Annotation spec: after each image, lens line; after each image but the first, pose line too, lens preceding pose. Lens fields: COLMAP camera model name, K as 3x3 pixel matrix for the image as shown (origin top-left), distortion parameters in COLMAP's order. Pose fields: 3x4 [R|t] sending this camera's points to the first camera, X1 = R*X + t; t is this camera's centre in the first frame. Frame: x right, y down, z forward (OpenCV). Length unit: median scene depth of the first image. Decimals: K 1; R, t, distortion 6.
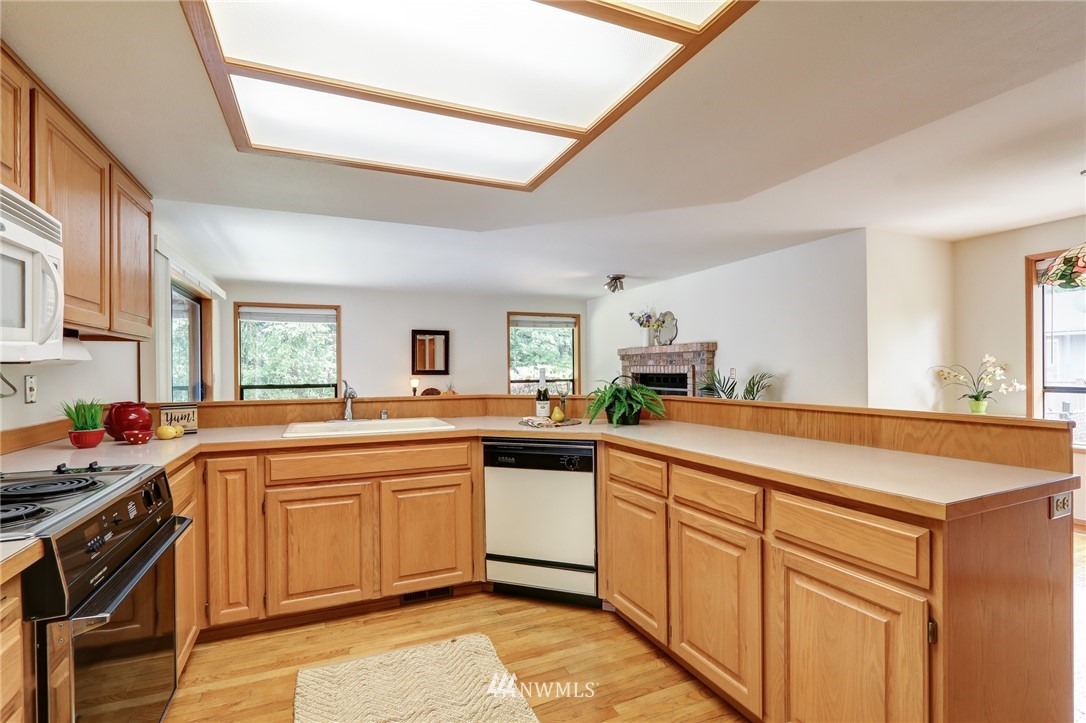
lens RADIAL K [[508.0, 0, 535.4], [0, 508.0, 368.6], [0, 0, 1]] dist [-0.010829, 0.000322]
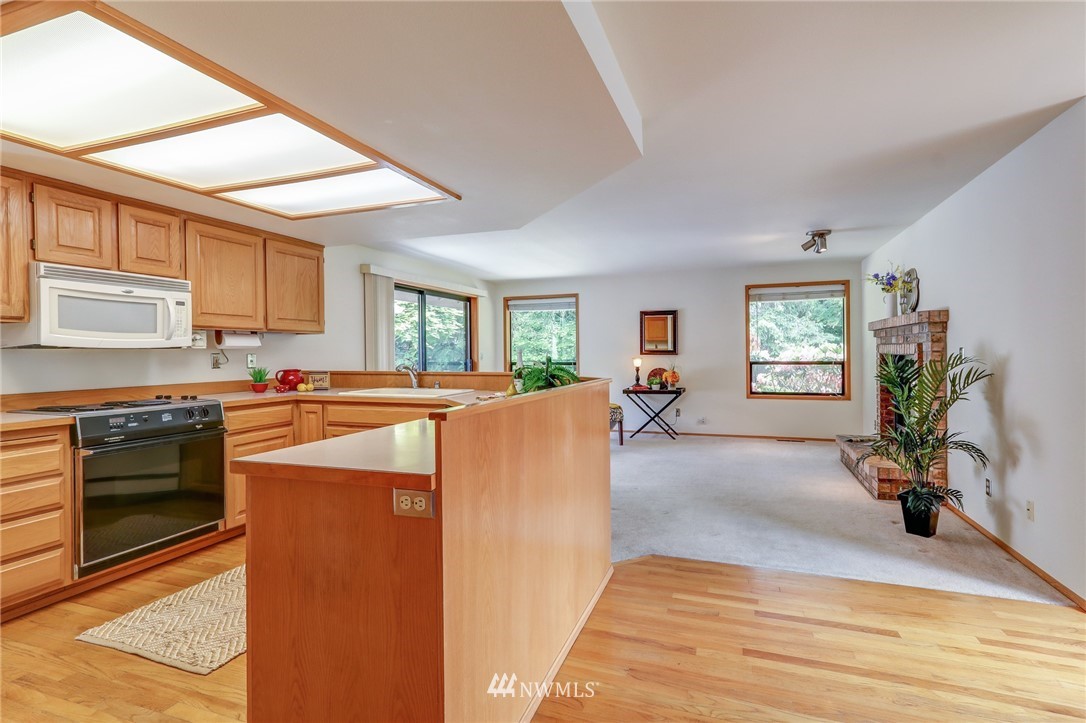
lens RADIAL K [[523.4, 0, 546.2], [0, 523.4, 353.6], [0, 0, 1]] dist [0.010506, 0.001480]
pose [[0.725997, 0.004159, -0.687686, 0.404440], [0.003477, 0.999947, 0.009719, -0.001326], [0.687689, -0.009447, 0.725944, 0.102226]]
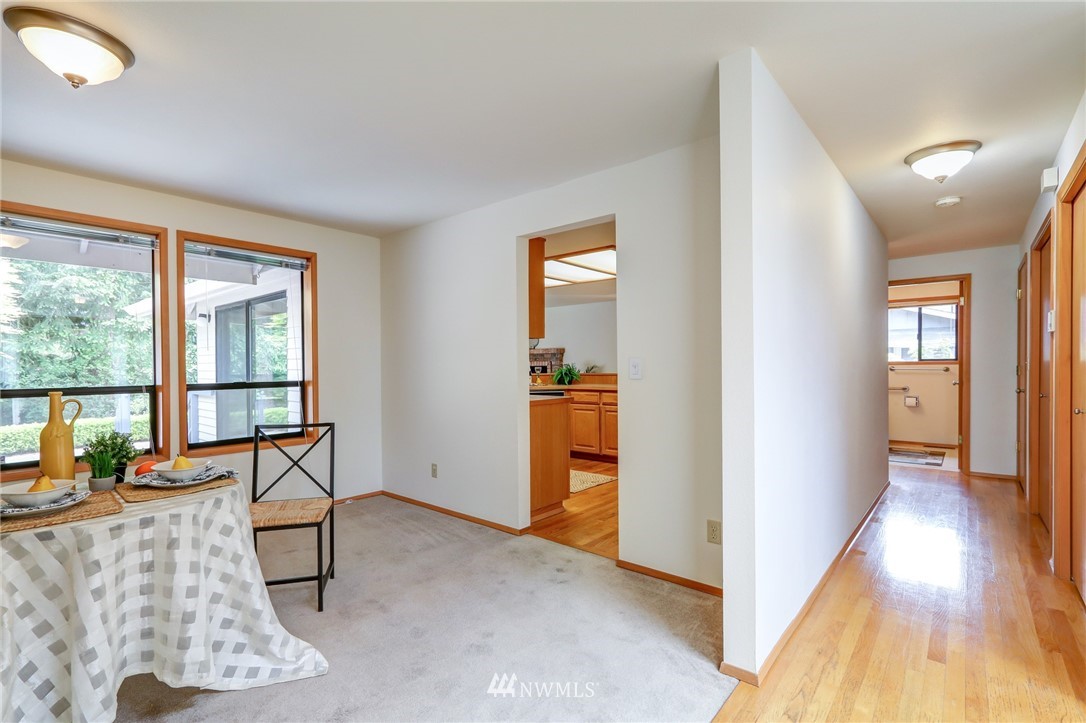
lens RADIAL K [[508.0, 0, 535.4], [0, 508.0, 368.6], [0, 0, 1]] dist [-0.010829, 0.000322]
pose [[0.896759, -0.000916, 0.442518, -0.482813], [-0.001597, 0.999985, 0.005305, 0.009307], [-0.442517, -0.005464, 0.896744, -0.524072]]
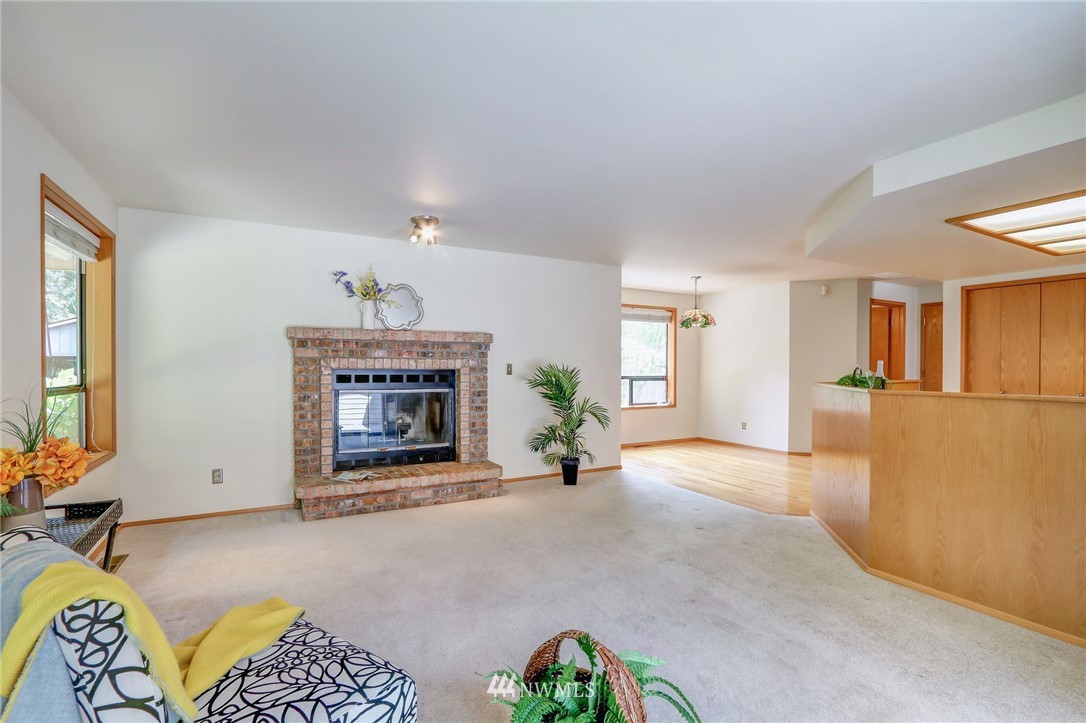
lens RADIAL K [[508.0, 0, 535.4], [0, 508.0, 368.6], [0, 0, 1]] dist [-0.010829, 0.000322]
pose [[-0.094744, 0.006121, 0.995483, -0.483670], [-0.000907, 0.999980, -0.006235, 0.012501], [-0.995501, -0.001494, -0.094737, 0.897680]]
